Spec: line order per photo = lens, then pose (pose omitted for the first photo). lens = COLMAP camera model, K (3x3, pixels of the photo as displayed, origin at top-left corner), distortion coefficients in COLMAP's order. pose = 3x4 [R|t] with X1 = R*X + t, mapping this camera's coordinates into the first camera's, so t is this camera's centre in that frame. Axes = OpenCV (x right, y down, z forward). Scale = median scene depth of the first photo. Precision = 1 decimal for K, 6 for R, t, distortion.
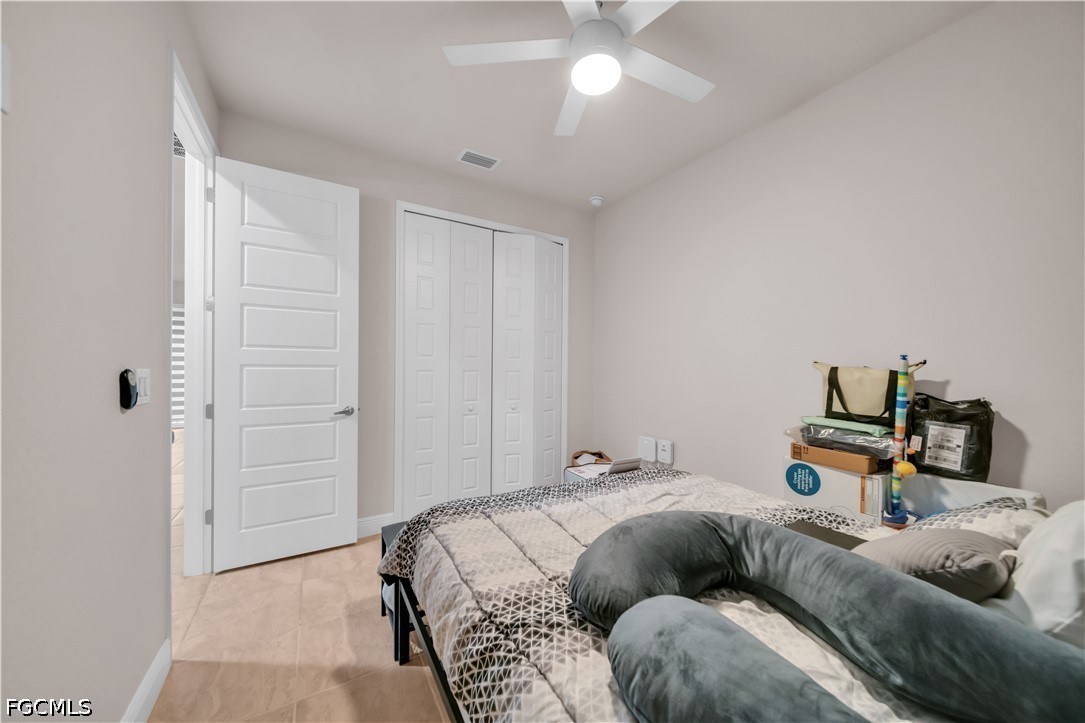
lens RADIAL K [[375.4, 0, 540.5], [0, 375.4, 368.5], [0, 0, 1]] dist [0.001294, 0.000156]
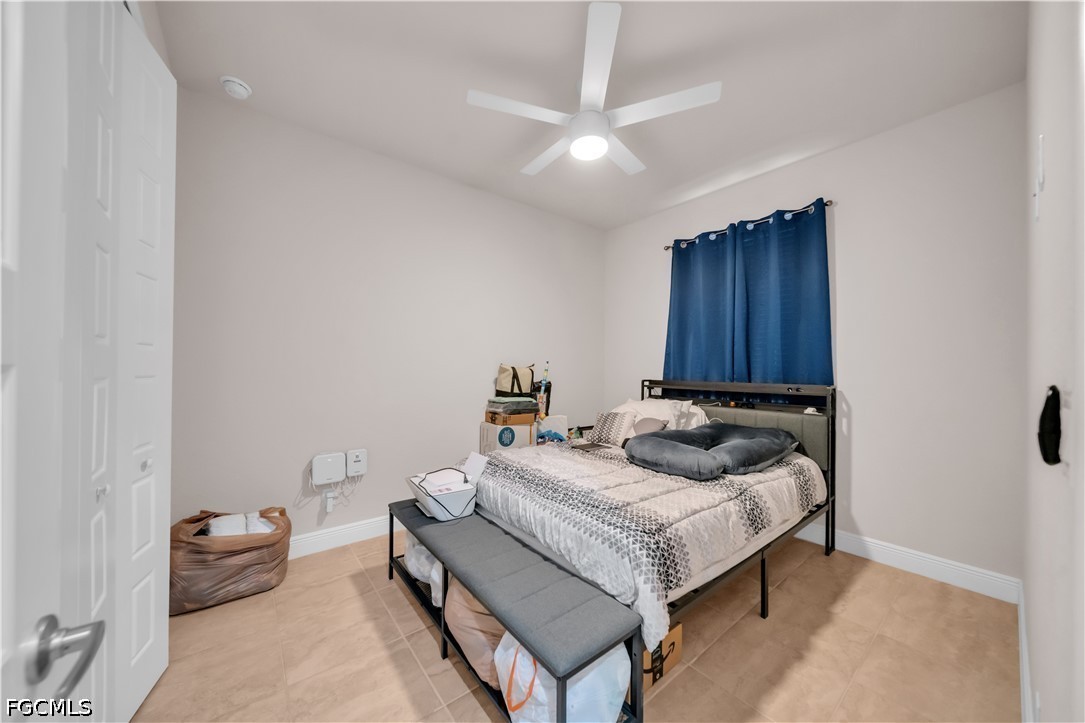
lens RADIAL K [[375.4, 0, 540.5], [0, 375.4, 368.5], [0, 0, 1]] dist [0.001294, 0.000156]
pose [[-0.125949, -0.009421, 0.991992, -0.948201], [-0.004278, 0.999951, 0.008953, -0.013369], [-0.992027, -0.003116, -0.125983, 1.099901]]
